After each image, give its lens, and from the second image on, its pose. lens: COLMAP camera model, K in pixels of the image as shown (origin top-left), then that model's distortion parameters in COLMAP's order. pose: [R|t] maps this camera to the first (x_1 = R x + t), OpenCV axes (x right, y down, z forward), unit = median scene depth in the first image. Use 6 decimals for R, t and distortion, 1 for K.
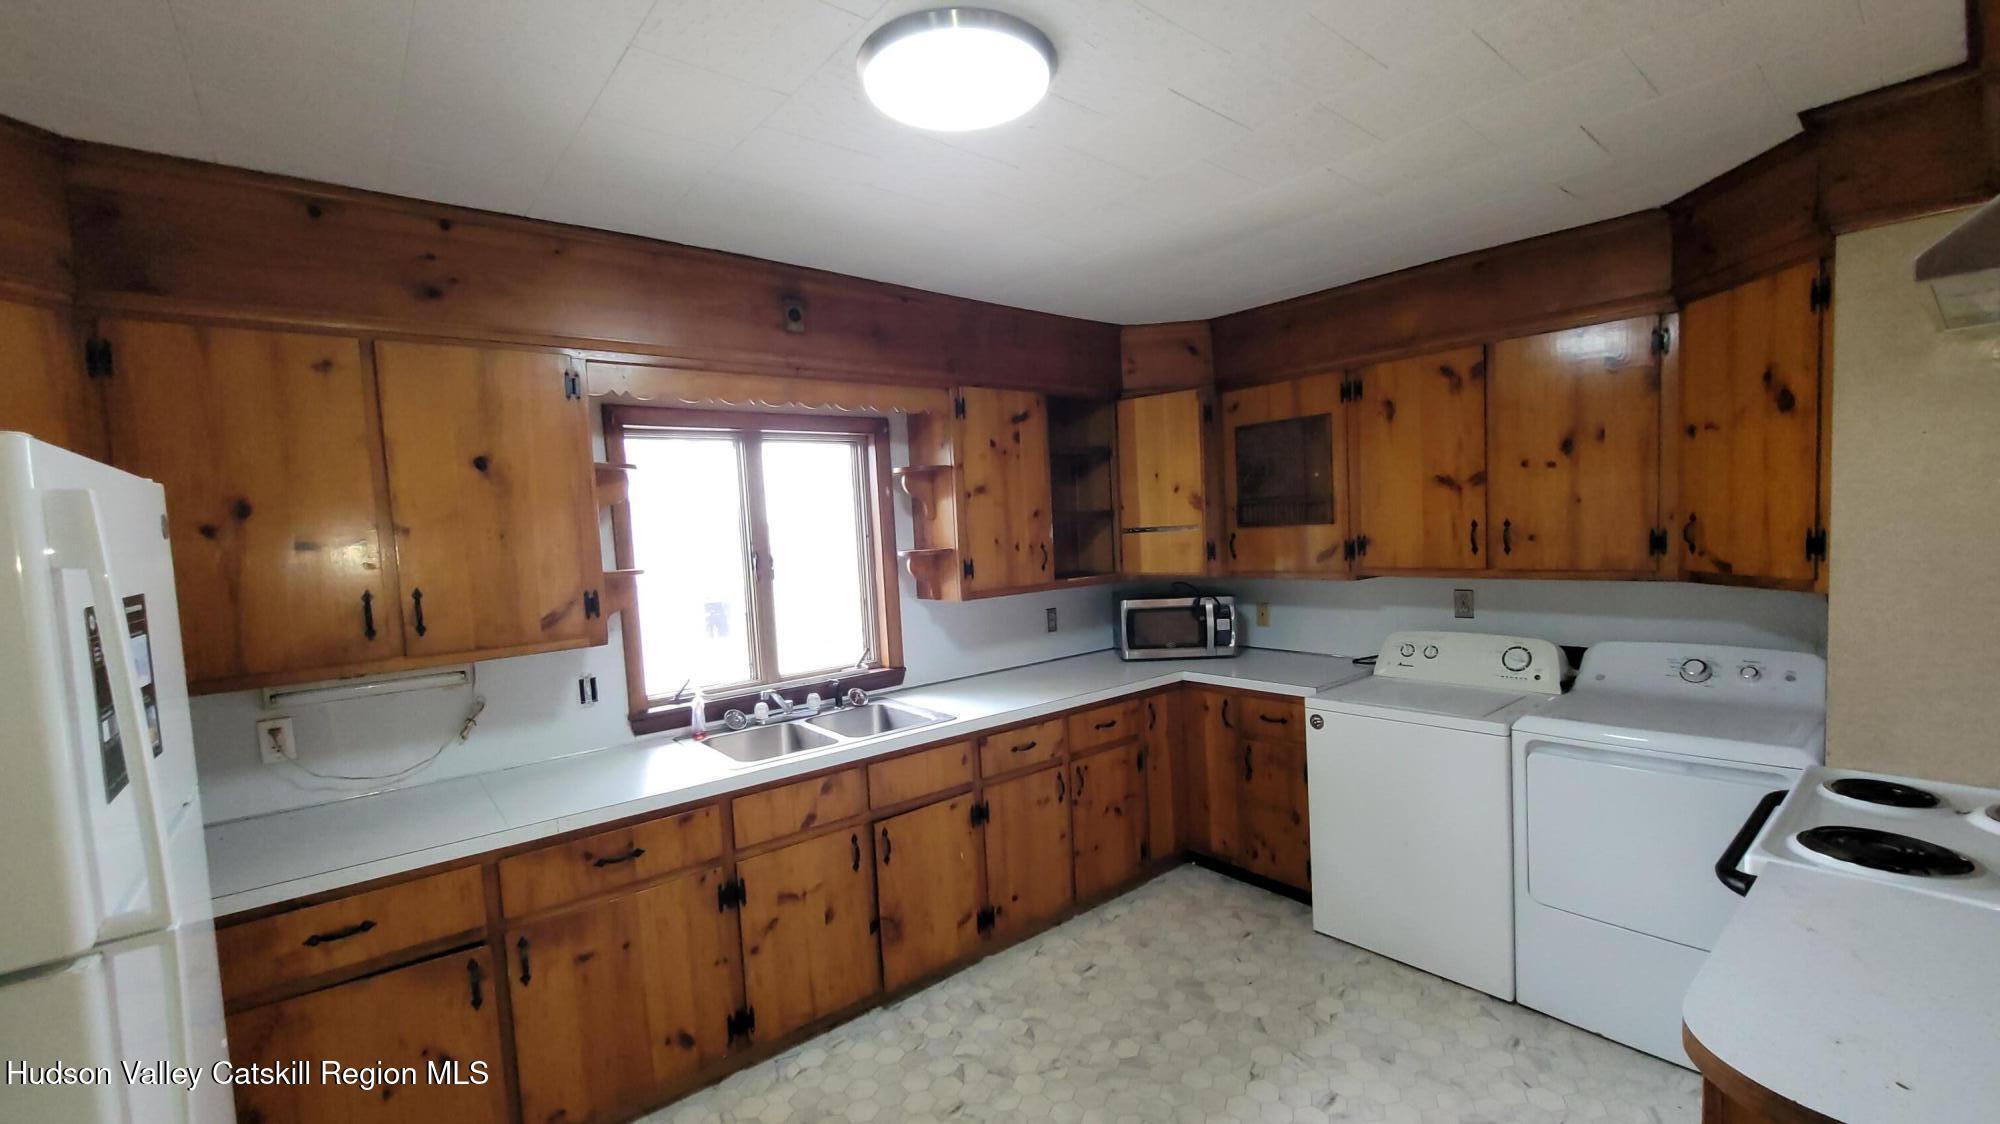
lens RADIAL K [[813.4, 0, 1002.5], [0, 813.4, 569.7], [0, 0, 1]] dist [-0.007151, -0.000419]
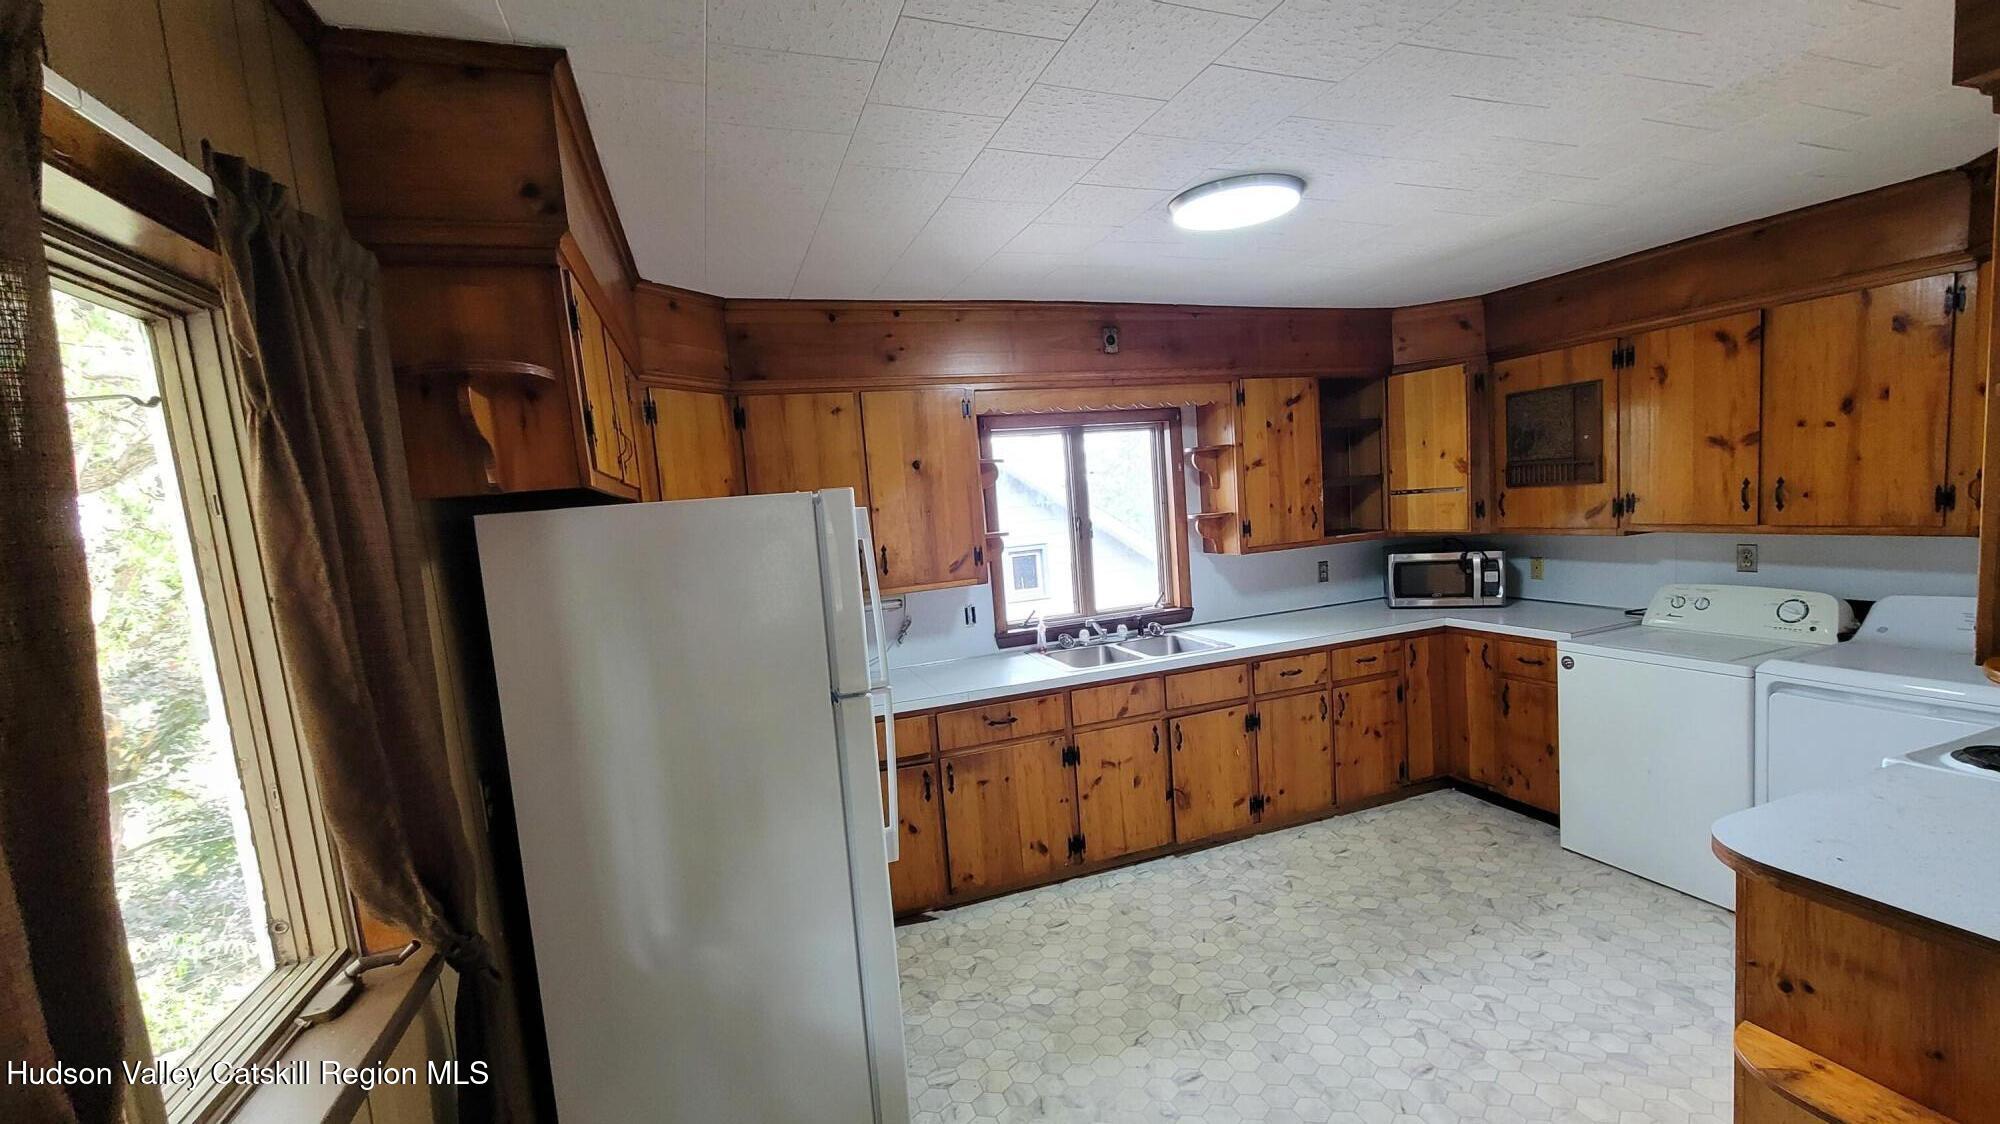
lens RADIAL K [[813.4, 0, 994.5], [0, 813.4, 588.1], [0, 0, 1]] dist [-0.007151, -0.000419]
pose [[0.938352, 0.015406, -0.345339, 0.030149], [0.011154, 0.997137, 0.074790, -0.008550], [0.345502, -0.074031, 0.935493, -0.330212]]
